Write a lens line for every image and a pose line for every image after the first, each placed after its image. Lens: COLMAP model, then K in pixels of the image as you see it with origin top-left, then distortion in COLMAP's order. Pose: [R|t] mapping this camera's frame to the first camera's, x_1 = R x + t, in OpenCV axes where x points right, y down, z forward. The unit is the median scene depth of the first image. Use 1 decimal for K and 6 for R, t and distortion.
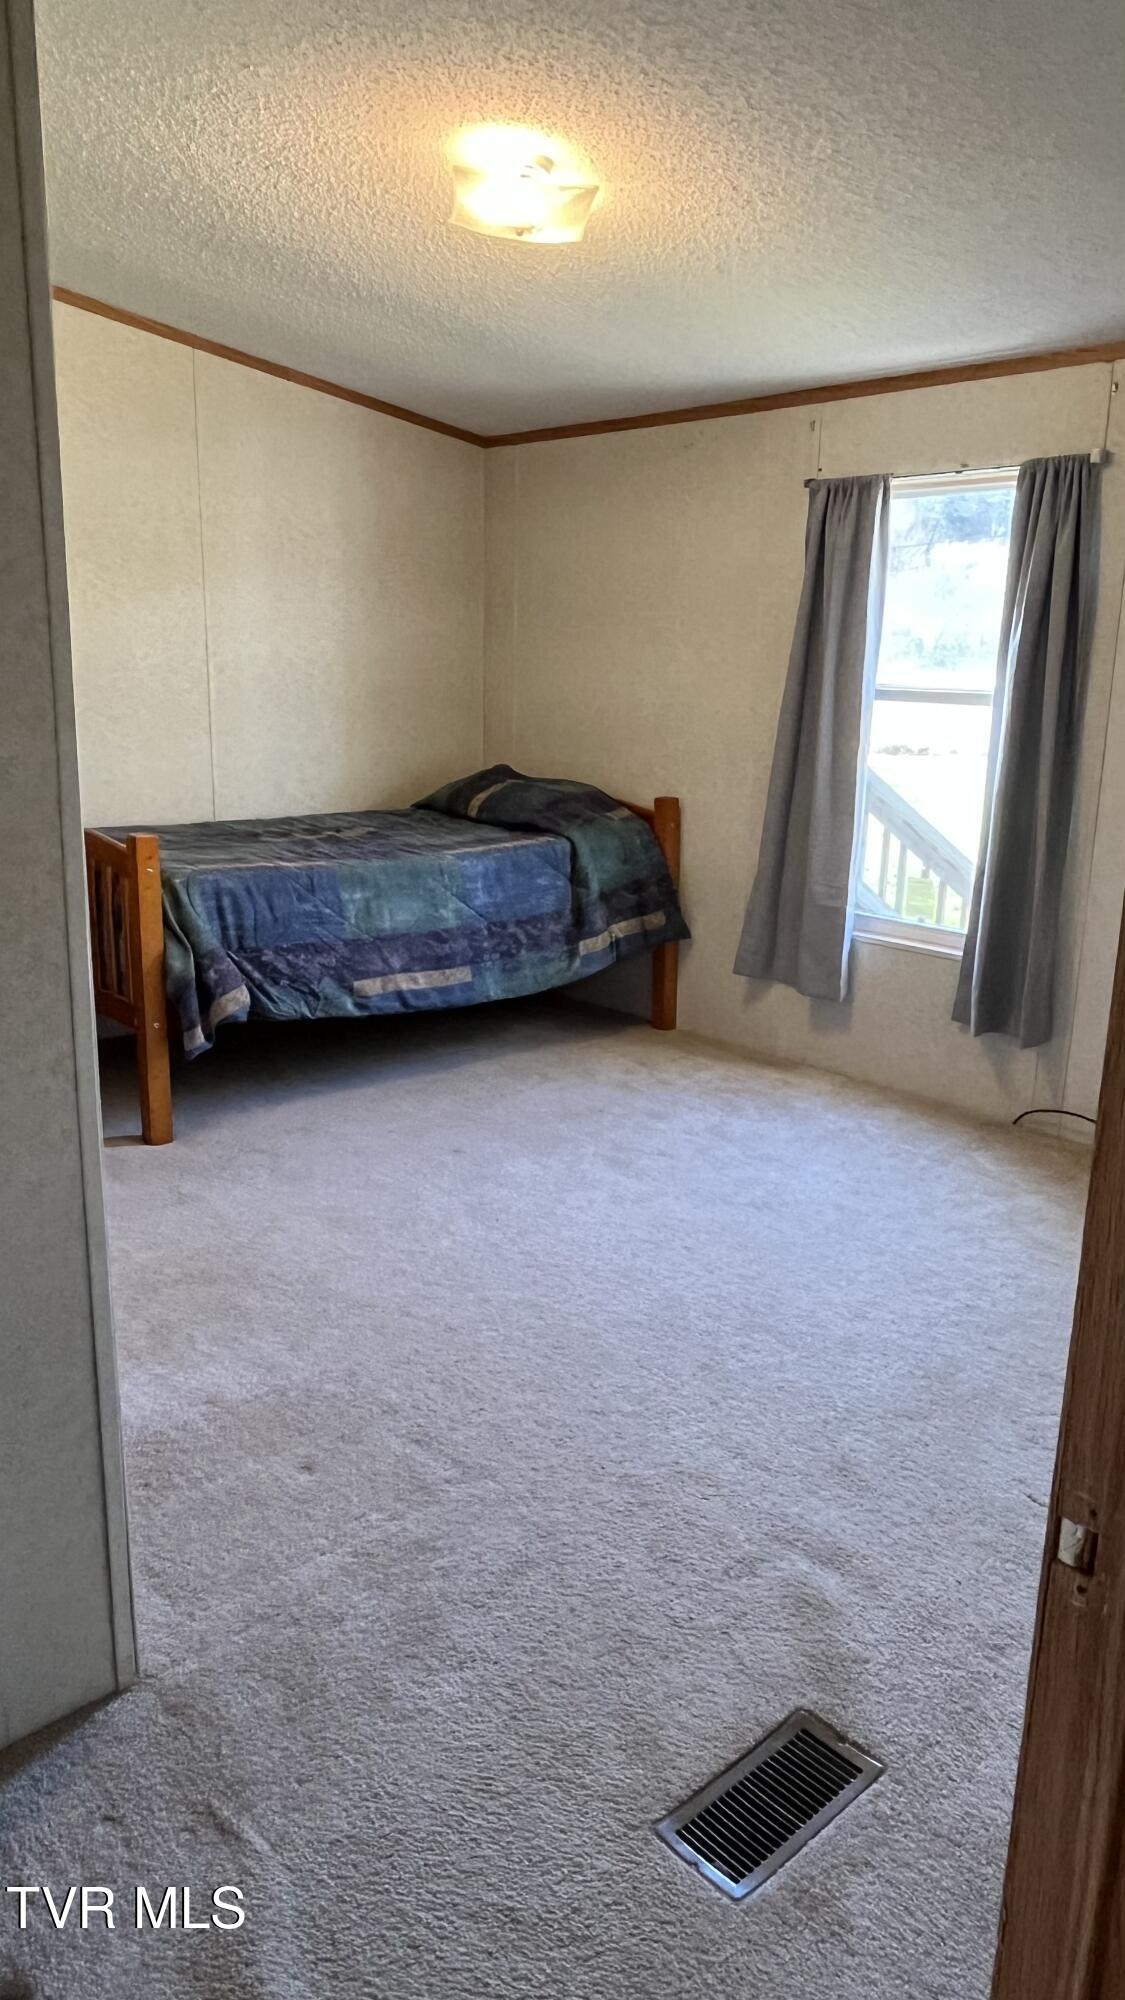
lens RADIAL K [[1351.4, 0, 562.5], [0, 1351.4, 1000.0], [0, 0, 1]] dist [0.001609, -0.000037]
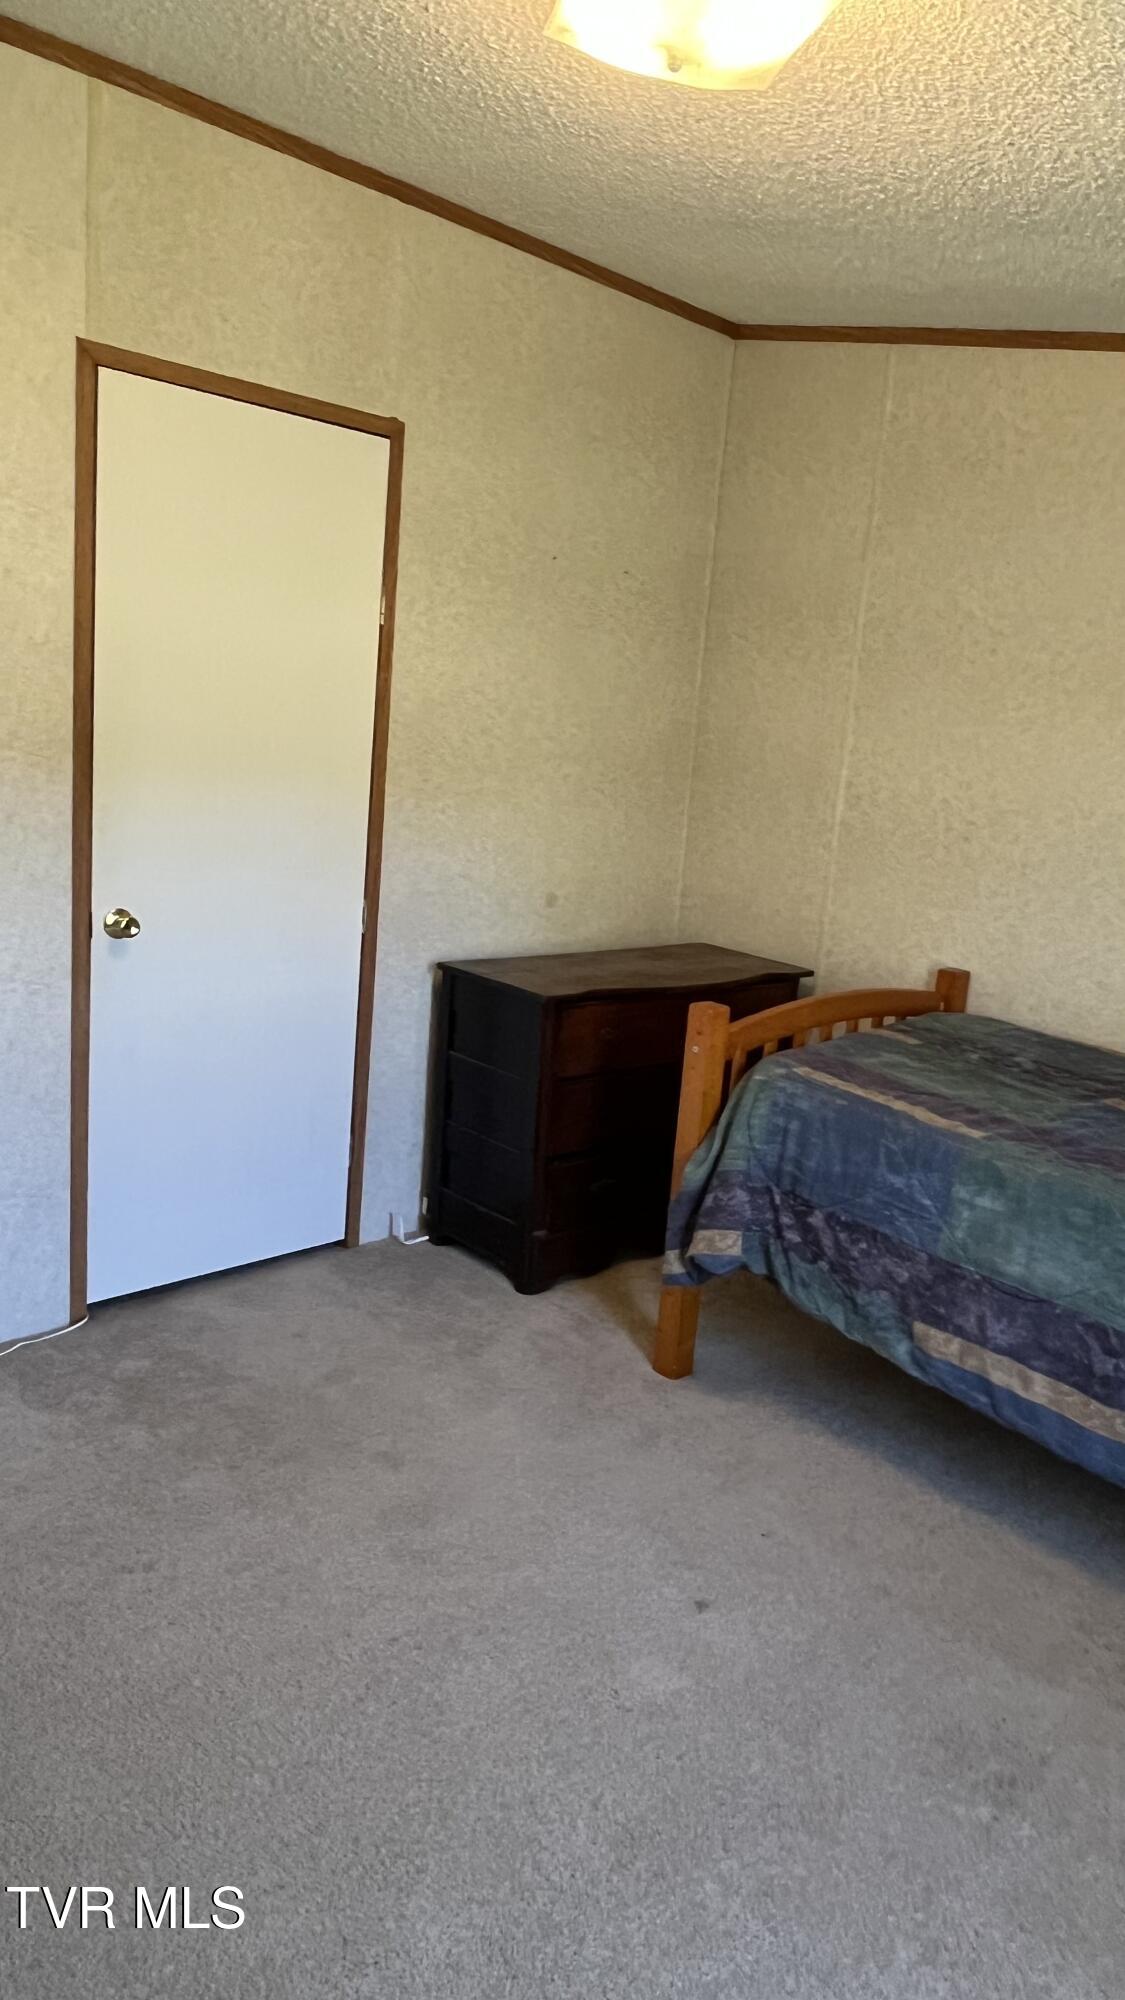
lens RADIAL K [[1351.4, 0, 562.5], [0, 1351.4, 1000.0], [0, 0, 1]] dist [0.001609, -0.000037]
pose [[0.025960, 0.179053, -0.983497, 0.433212], [-0.315247, 0.935094, 0.161920, -0.202892], [0.948655, 0.305841, 0.080721, 0.744798]]
